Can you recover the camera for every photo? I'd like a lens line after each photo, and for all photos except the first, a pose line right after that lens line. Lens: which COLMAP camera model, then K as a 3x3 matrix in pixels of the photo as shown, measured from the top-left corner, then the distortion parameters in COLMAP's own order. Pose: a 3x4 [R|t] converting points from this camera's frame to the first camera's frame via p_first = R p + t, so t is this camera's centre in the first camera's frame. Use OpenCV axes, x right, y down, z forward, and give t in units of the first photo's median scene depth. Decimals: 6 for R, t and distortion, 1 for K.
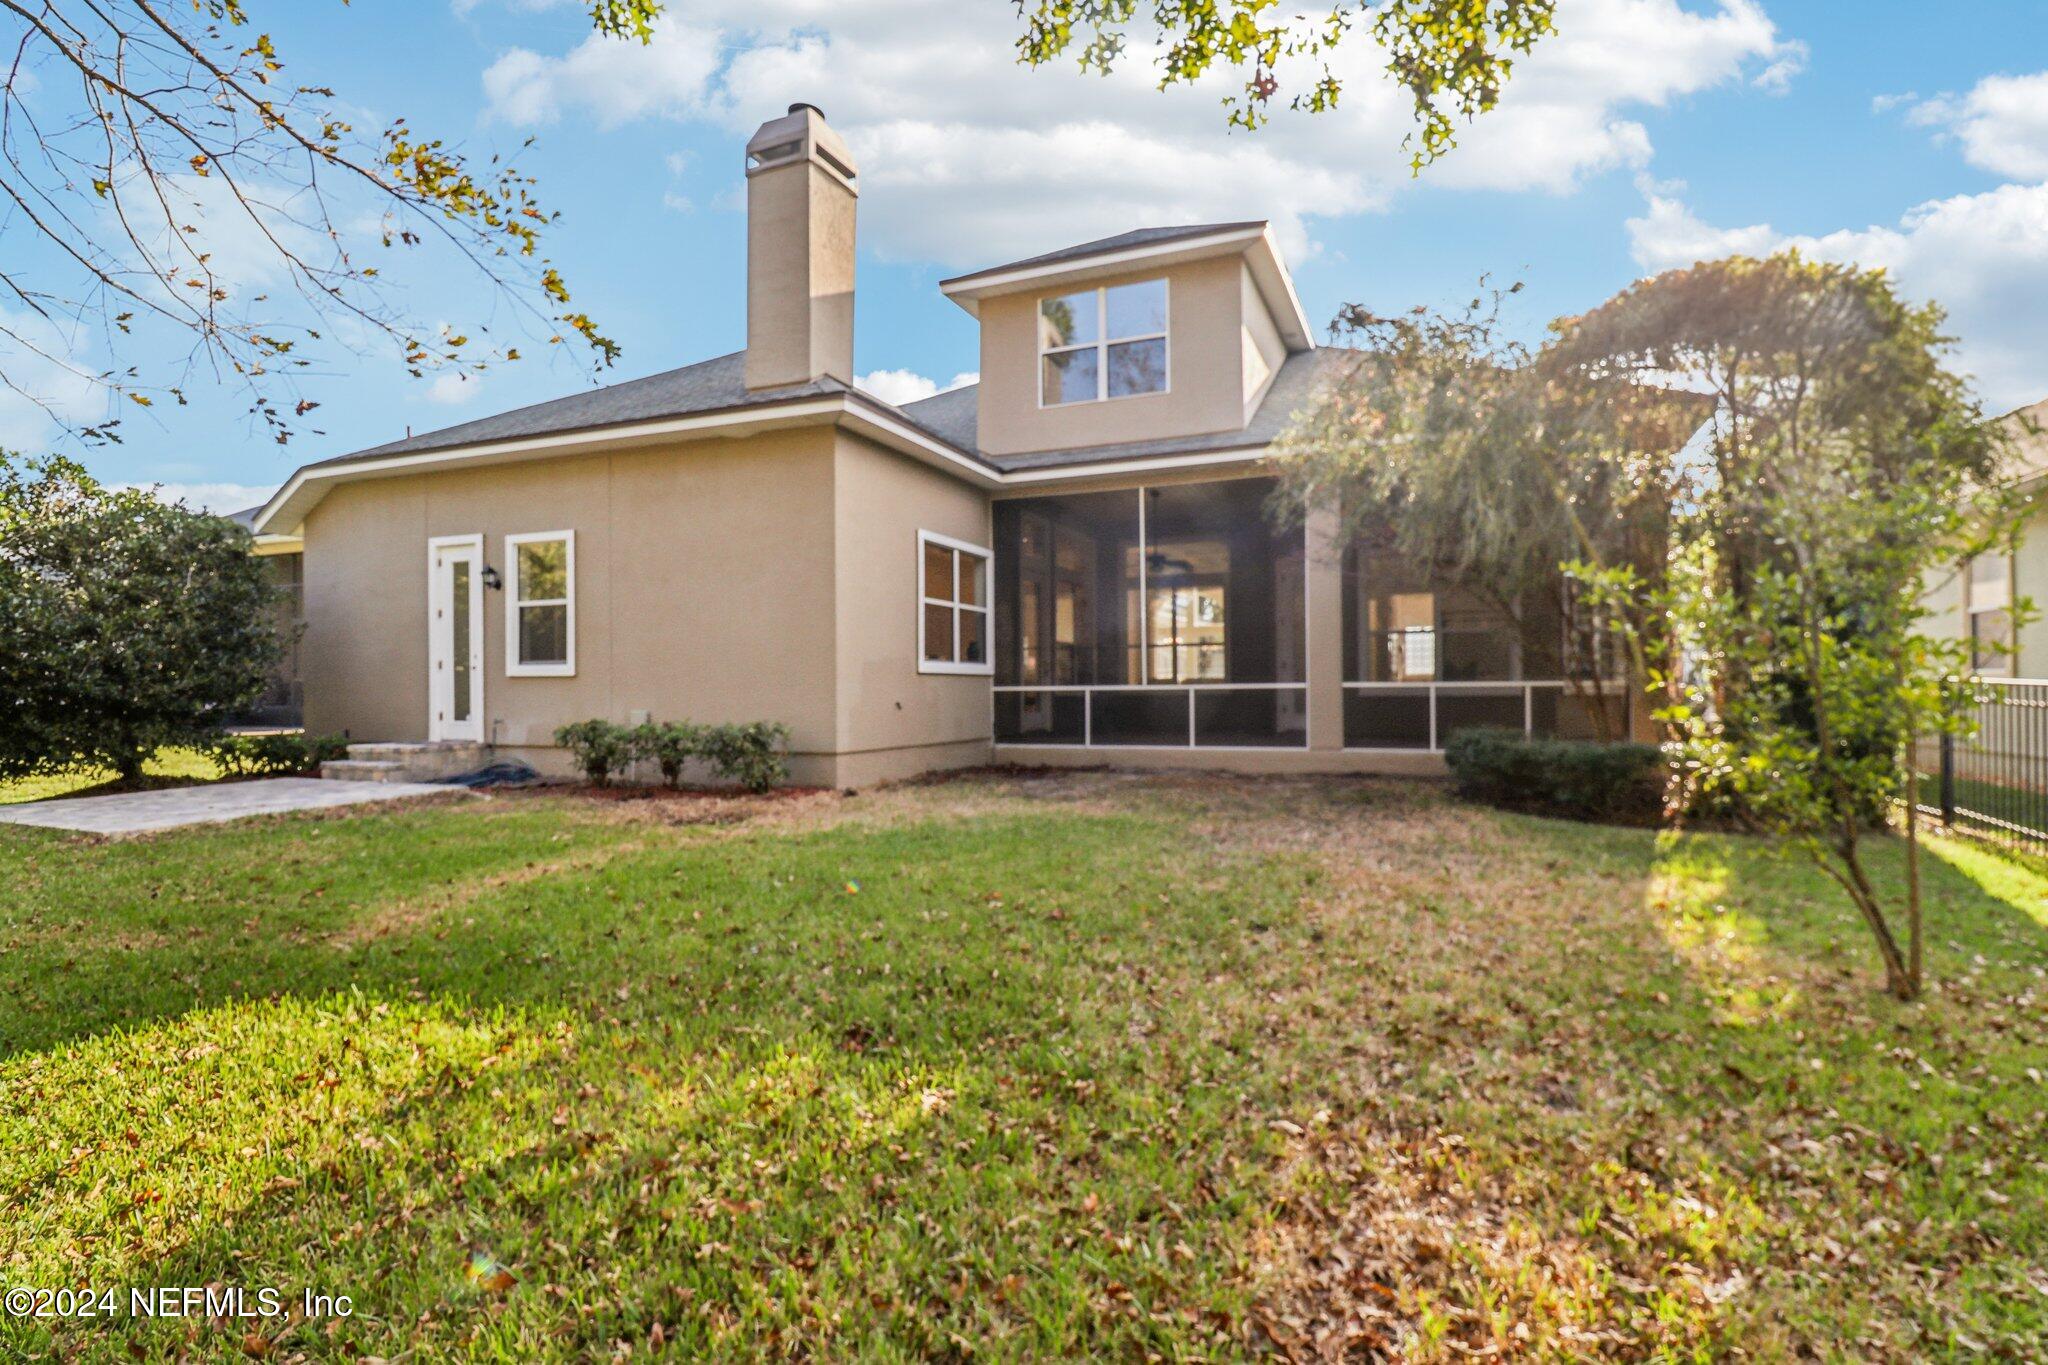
lens RADIAL K [[985.5, 0, 1033.1], [0, 985.5, 691.7], [0, 0, 1]] dist [-0.009538, -0.008599]
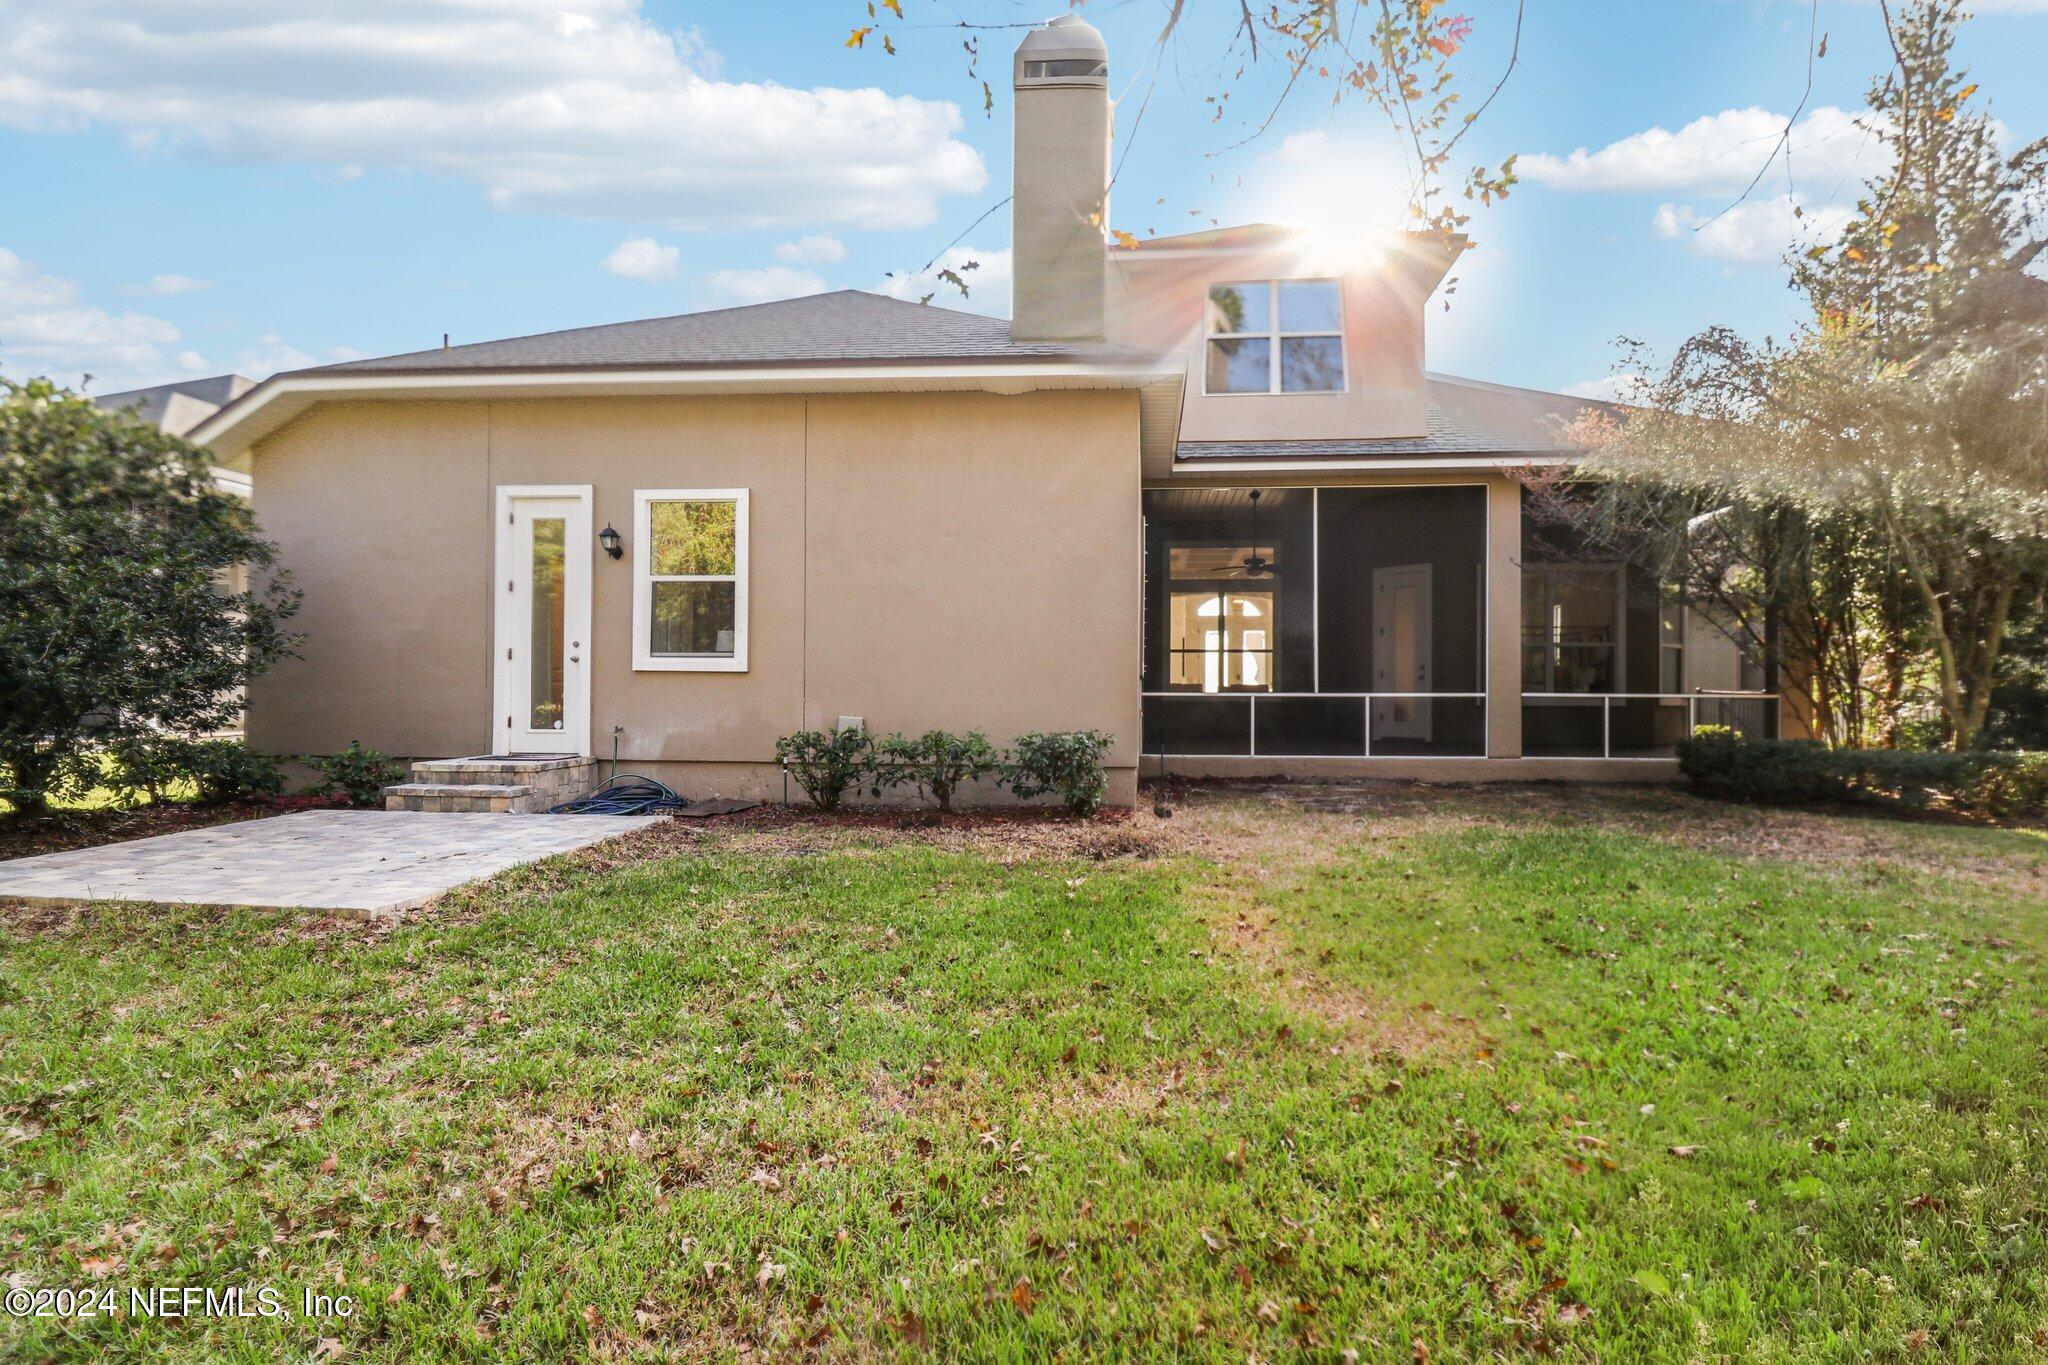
lens RADIAL K [[985.5, 0, 1022.9], [0, 985.5, 674.9], [0, 0, 1]] dist [-0.009538, -0.008599]
pose [[0.957485, 0.017626, 0.287943, -0.453407], [-0.012339, 0.999721, -0.020165, -0.000614], [-0.288218, 0.015755, 0.957435, 0.165903]]
